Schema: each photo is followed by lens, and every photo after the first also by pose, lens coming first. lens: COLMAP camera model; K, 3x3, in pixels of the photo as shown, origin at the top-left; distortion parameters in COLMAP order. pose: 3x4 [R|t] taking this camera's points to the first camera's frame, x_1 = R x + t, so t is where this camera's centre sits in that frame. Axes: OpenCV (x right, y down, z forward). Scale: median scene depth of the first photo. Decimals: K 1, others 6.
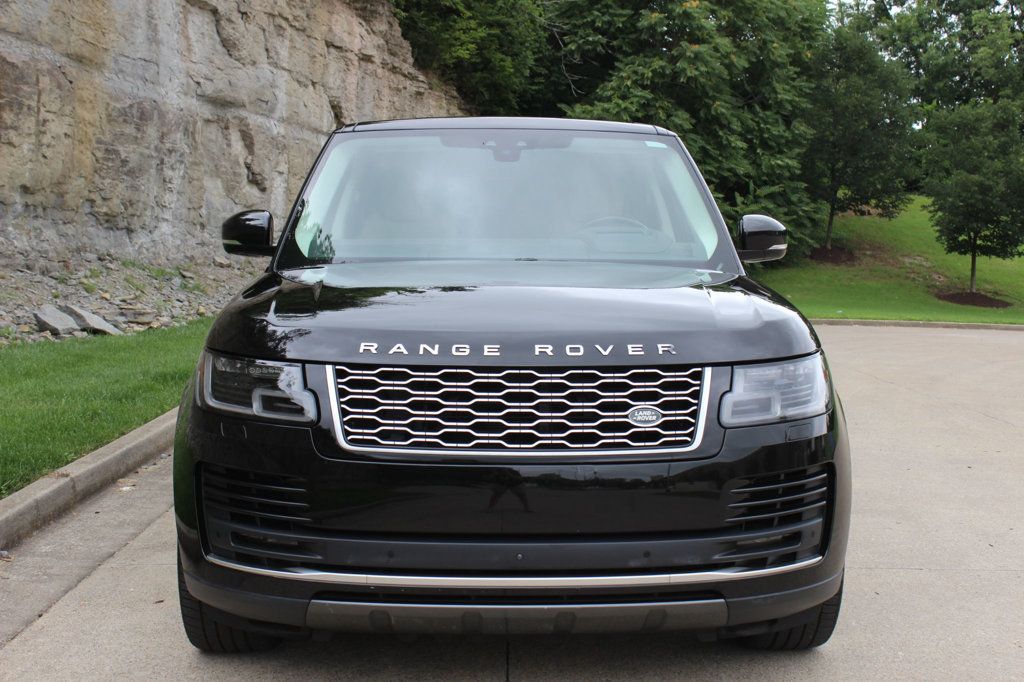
lens RADIAL K [[1398.0, 0, 512.0], [0, 1398.0, 341.0], [0, 0, 1]] dist [0.016032, 0.044916]
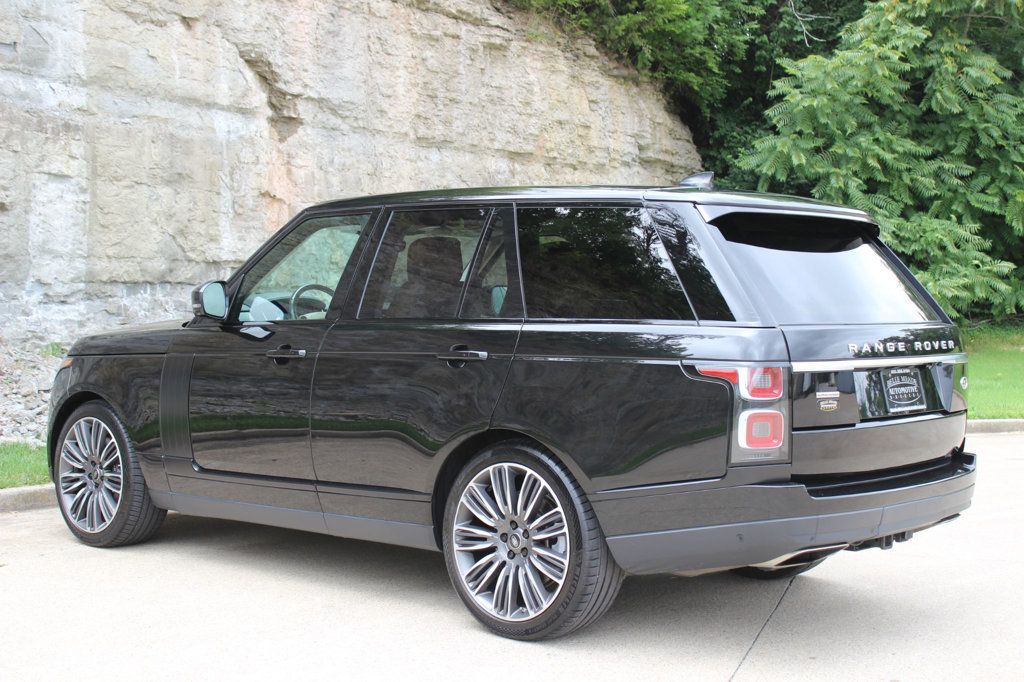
lens RADIAL K [[1455.3, 0, 512.0], [0, 1455.3, 341.0], [0, 0, 1]] dist [-0.021194, 0.014280]
pose [[0.951622, -0.014465, -0.306931, 0.217709], [0.006096, 0.999584, -0.028207, -0.048096], [0.307211, 0.024971, 0.951314, 0.642546]]
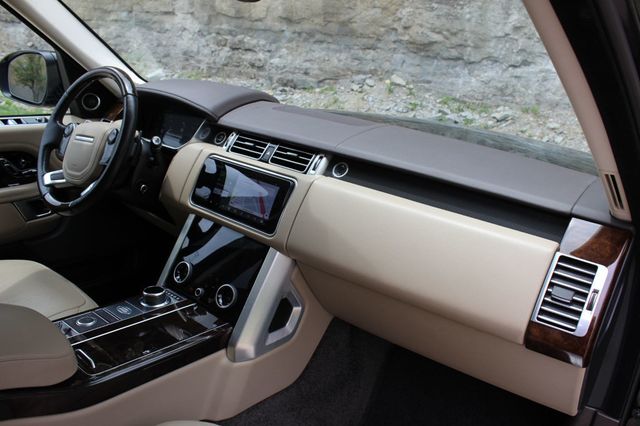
lens RADIAL K [[530.2, 0, 320.0], [0, 530.2, 213.0], [0, 0, 1]] dist [-0.182145, 0.161777]
pose [[-0.274535, 0.267839, -0.923522, 0.122574], [-0.123130, 0.942726, 0.310011, -0.078846], [0.953661, 0.198822, -0.225832, 1.009068]]
